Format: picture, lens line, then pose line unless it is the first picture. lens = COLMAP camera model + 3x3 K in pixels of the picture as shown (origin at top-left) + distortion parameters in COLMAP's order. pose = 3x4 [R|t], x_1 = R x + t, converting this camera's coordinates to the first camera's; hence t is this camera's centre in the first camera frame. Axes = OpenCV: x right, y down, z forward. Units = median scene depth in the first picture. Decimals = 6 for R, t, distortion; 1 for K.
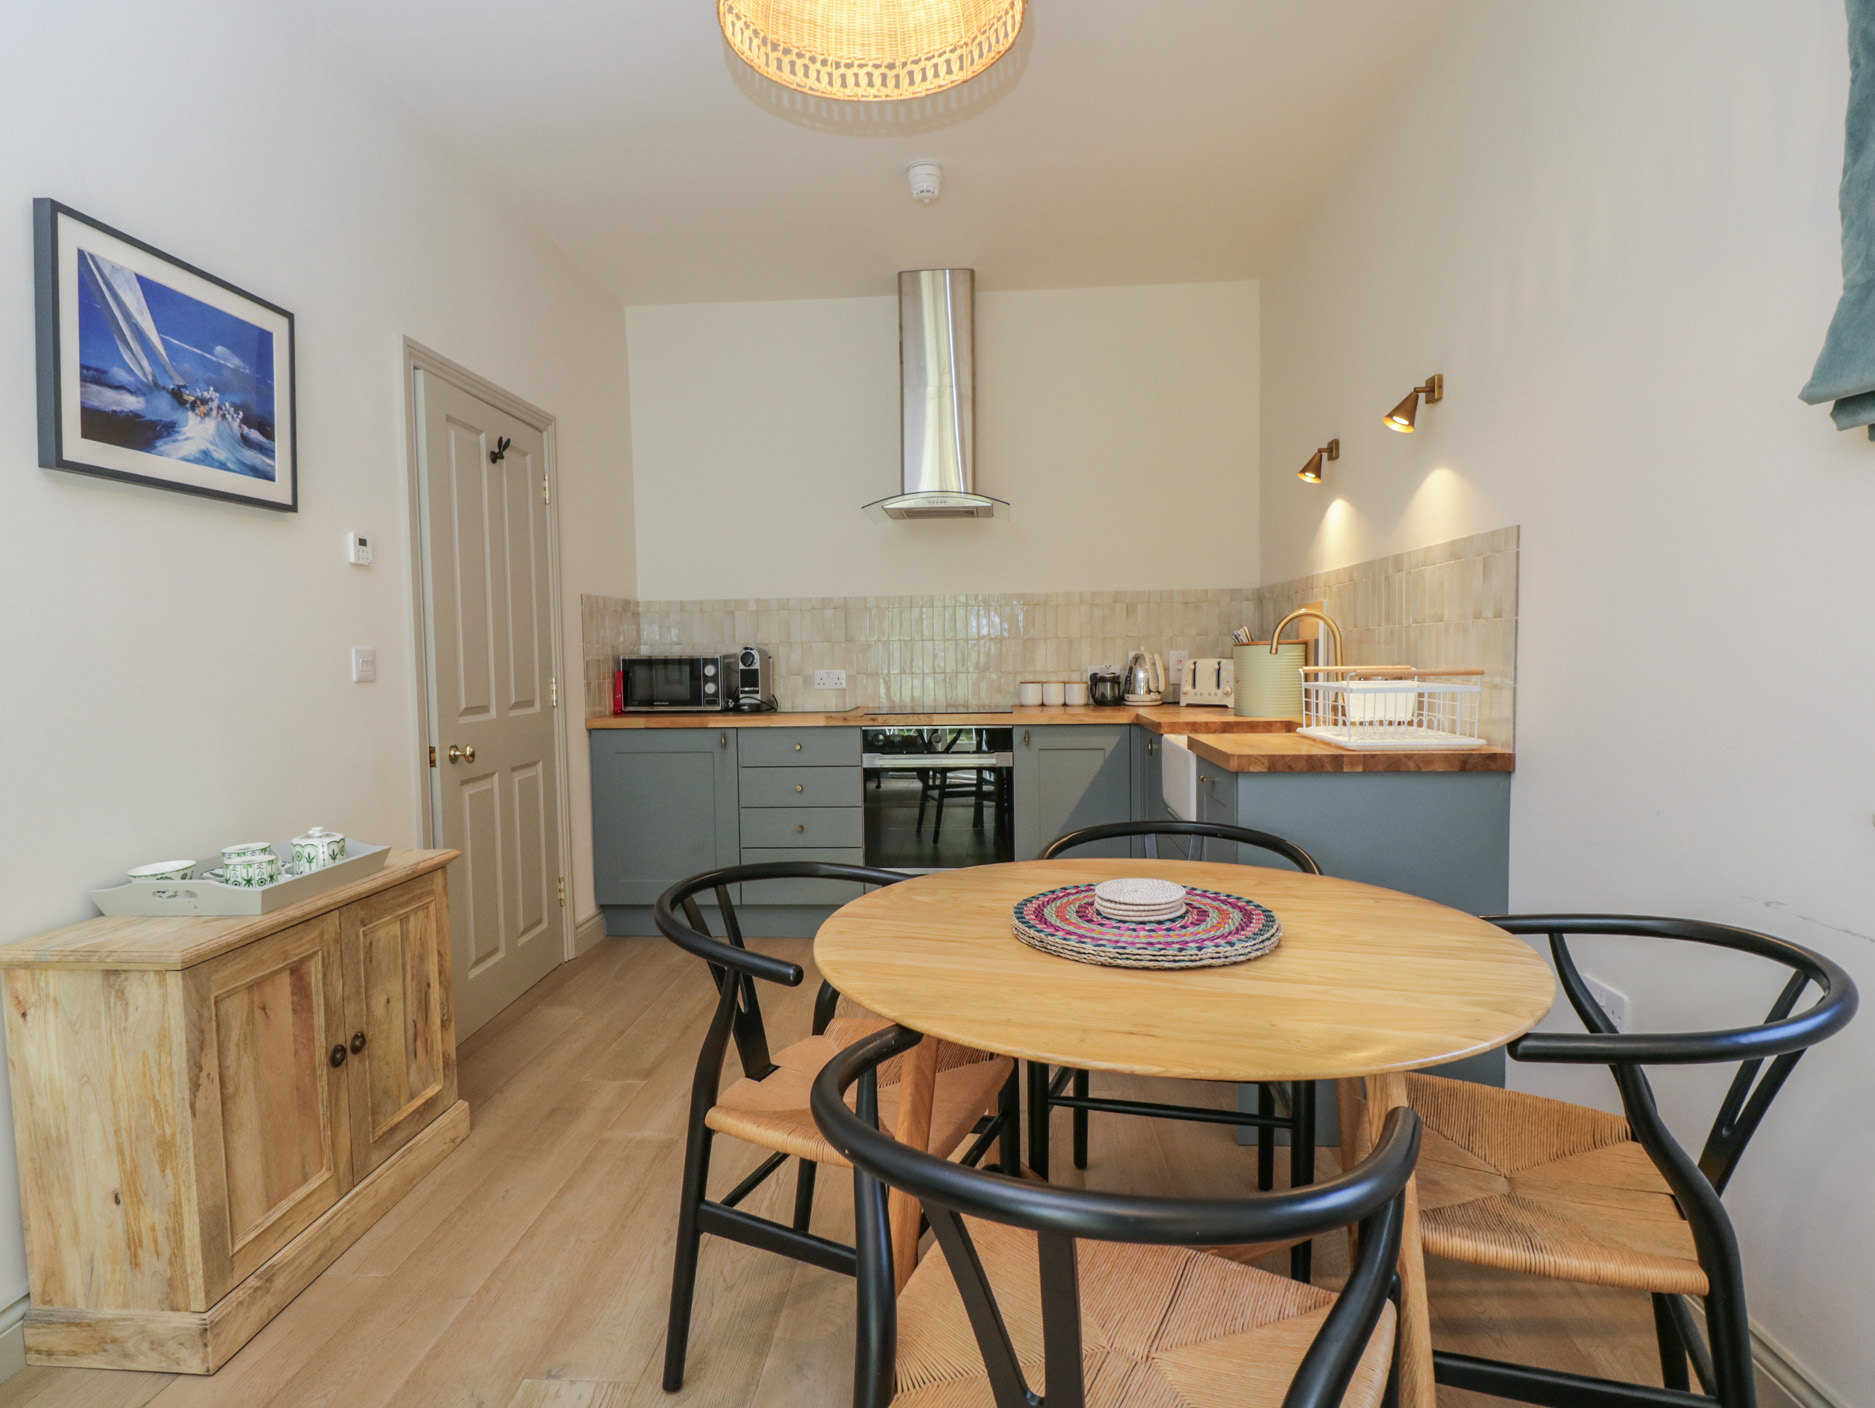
lens RADIAL K [[988.7, 0, 937.9], [0, 988.7, 710.4], [0, 0, 1]] dist [-0.010922, -0.001792]
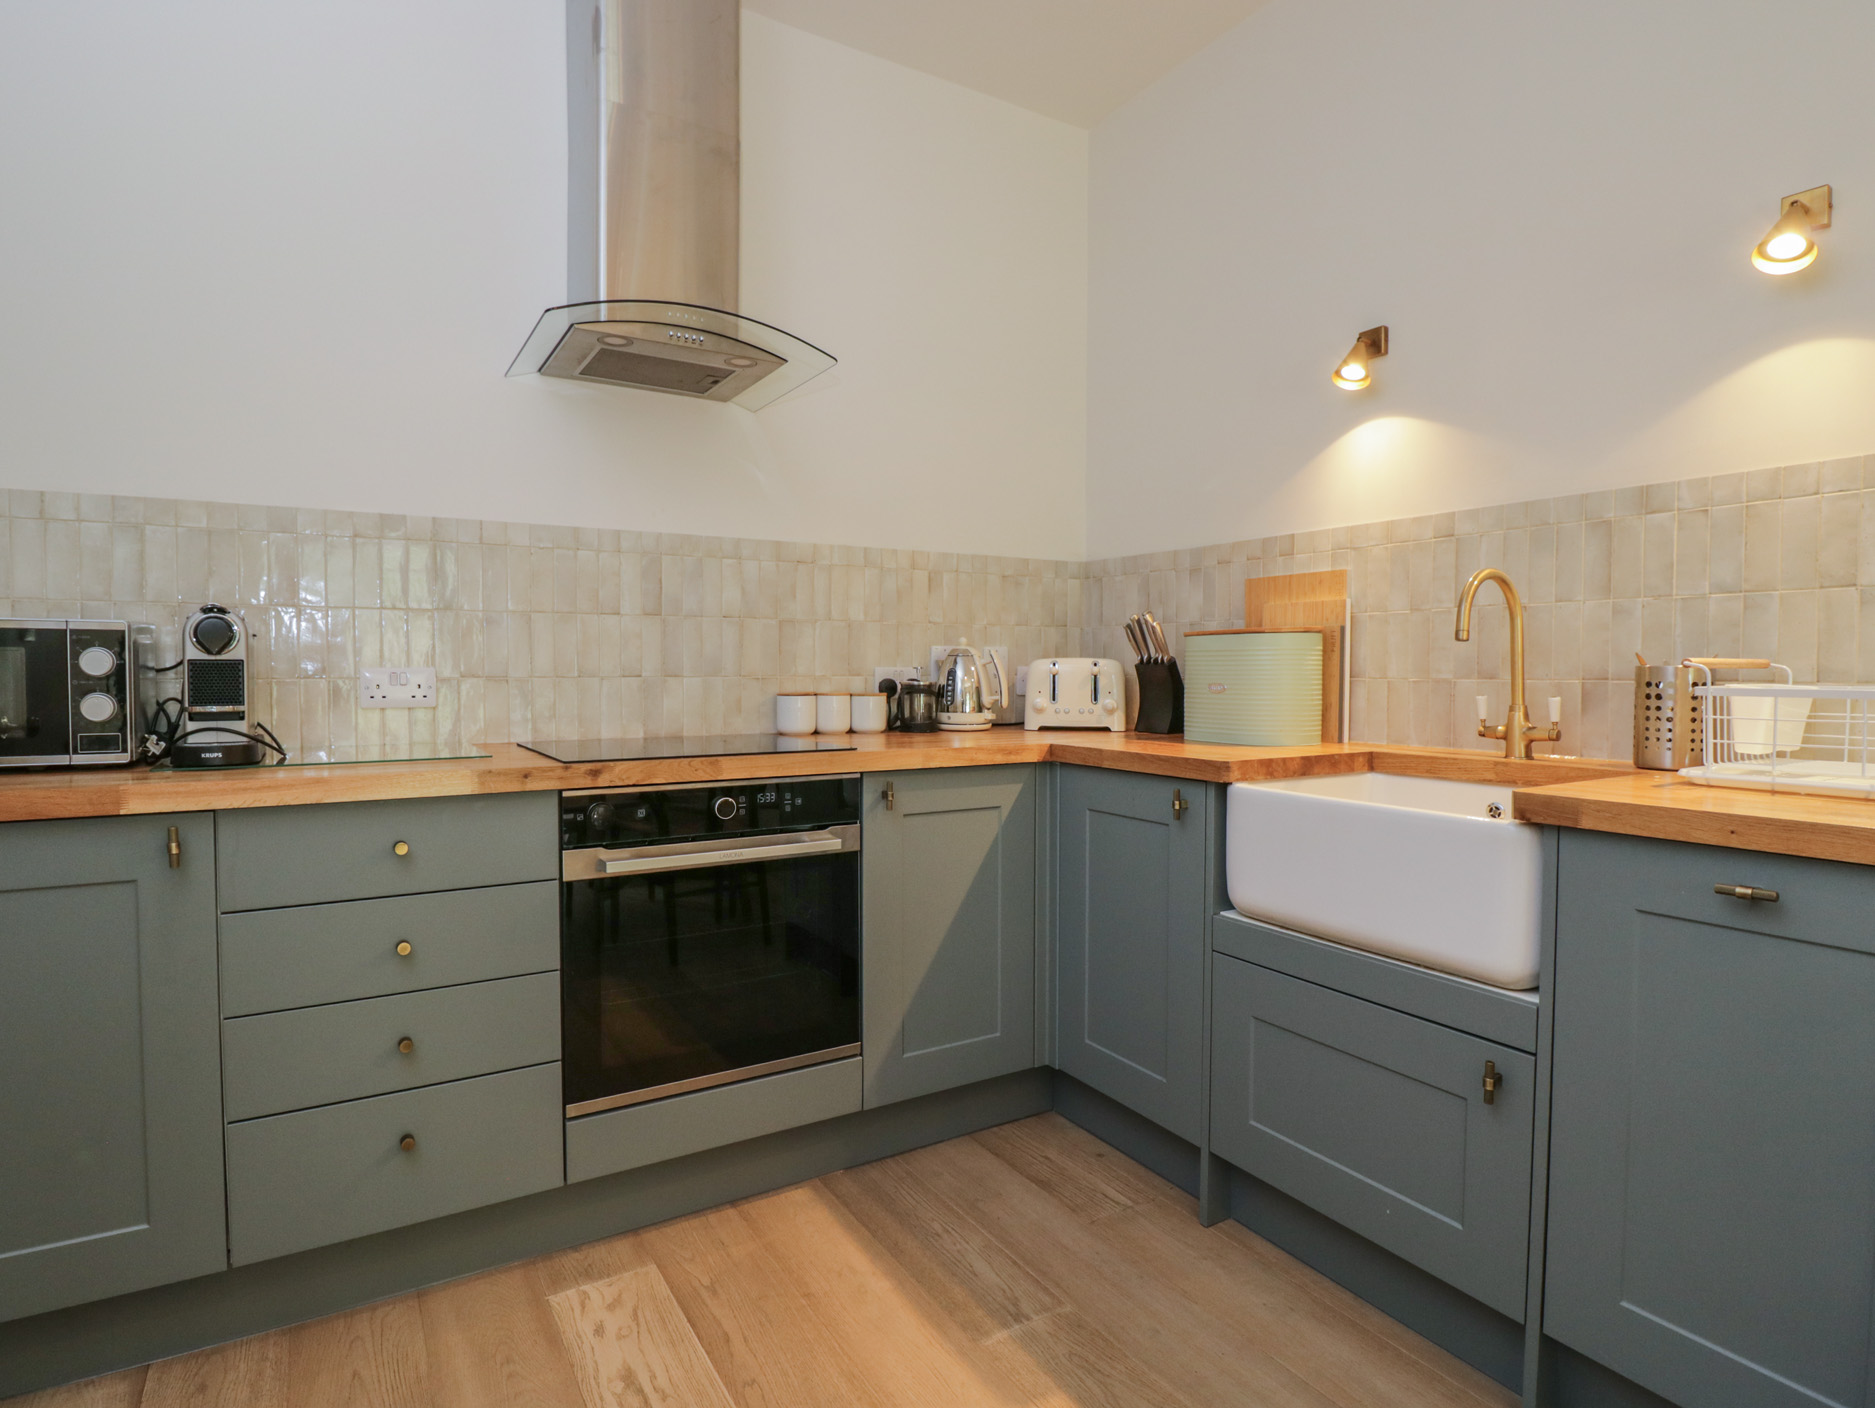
lens RADIAL K [[988.7, 0, 937.9], [0, 988.7, 710.4], [0, 0, 1]] dist [-0.010922, -0.001792]
pose [[0.819235, -0.008676, 0.573392, -0.177720], [0.019789, 0.999718, -0.013147, -0.009709], [-0.573116, 0.022117, 0.819176, 0.491131]]
